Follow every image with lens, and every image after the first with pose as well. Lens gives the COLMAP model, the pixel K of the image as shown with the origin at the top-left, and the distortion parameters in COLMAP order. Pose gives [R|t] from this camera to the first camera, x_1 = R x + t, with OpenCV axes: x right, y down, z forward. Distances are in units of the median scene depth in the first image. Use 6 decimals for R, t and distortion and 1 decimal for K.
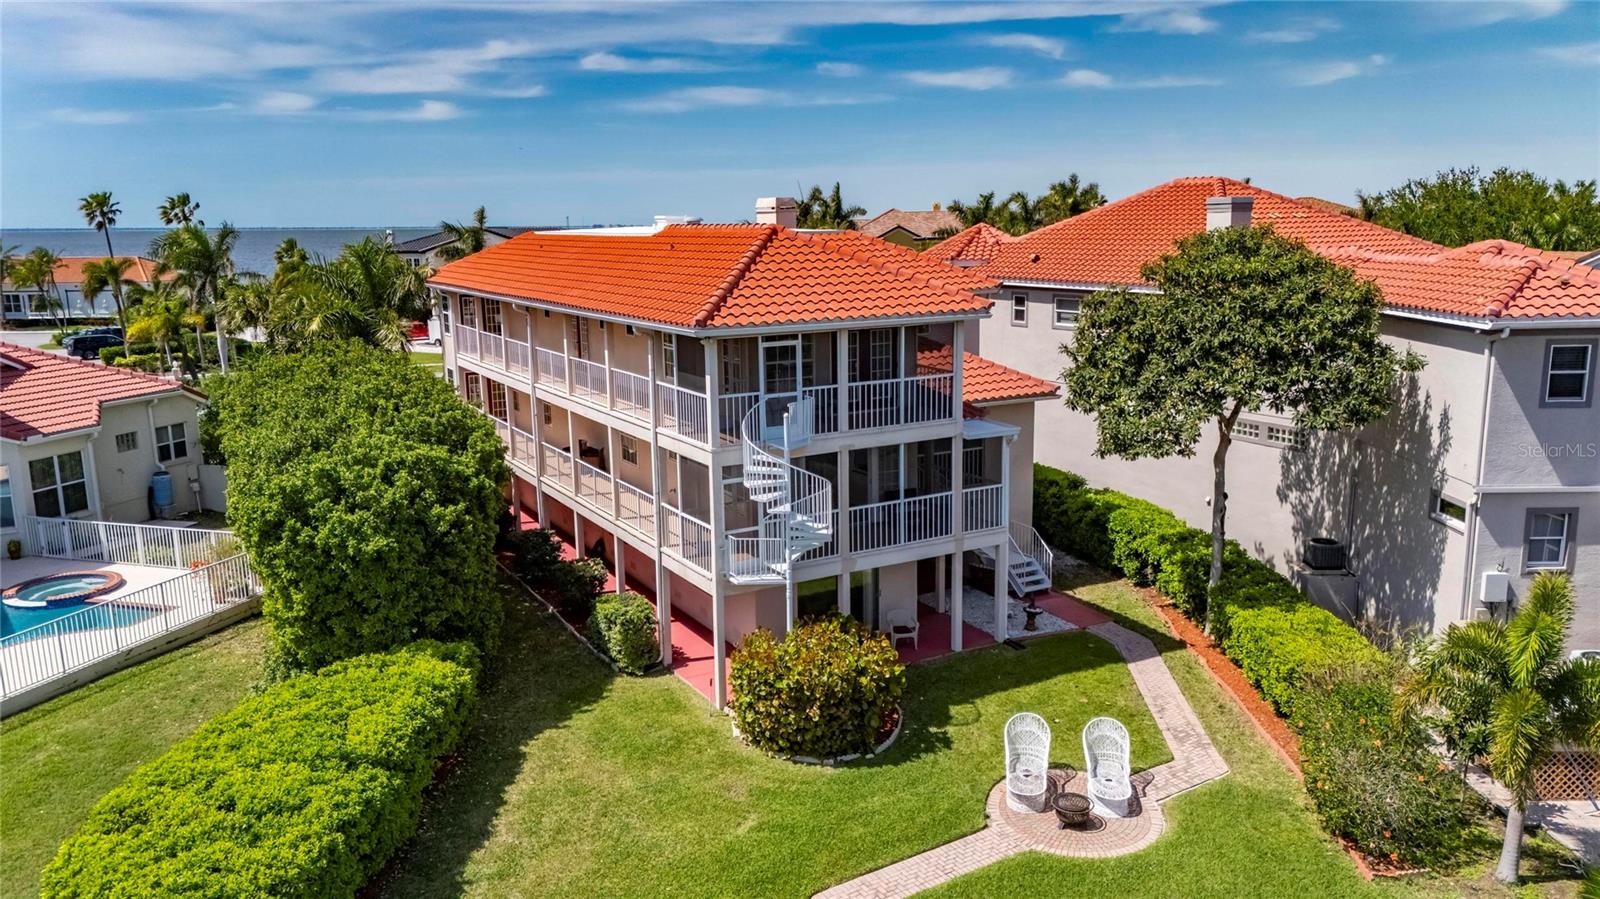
lens RADIAL K [[1150.9, 0, 800.0], [0, 1150.9, 449.5], [0, 0, 1]] dist [0.090209, -0.087955]
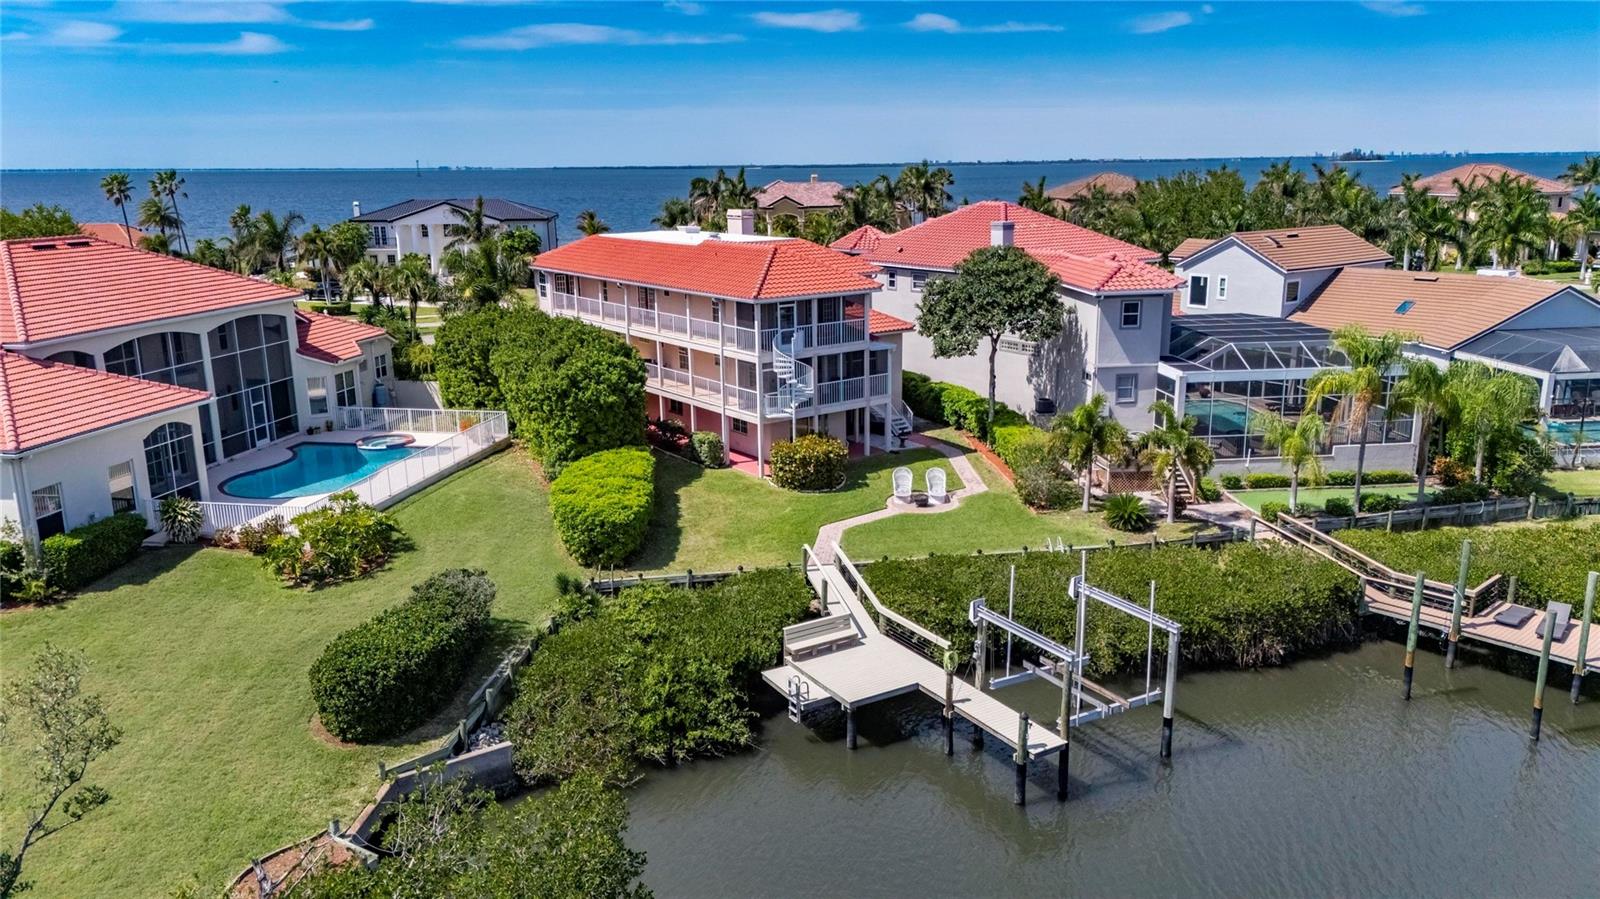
lens RADIAL K [[1161.8, 0, 784.7], [0, 1161.8, 453.3], [0, 0, 1]] dist [0.133571, -0.196530]
pose [[0.994173, -0.025447, 0.104751, -0.240301], [0.020471, 0.998622, 0.048312, 0.073230], [-0.105836, -0.045887, 0.993324, -1.097134]]
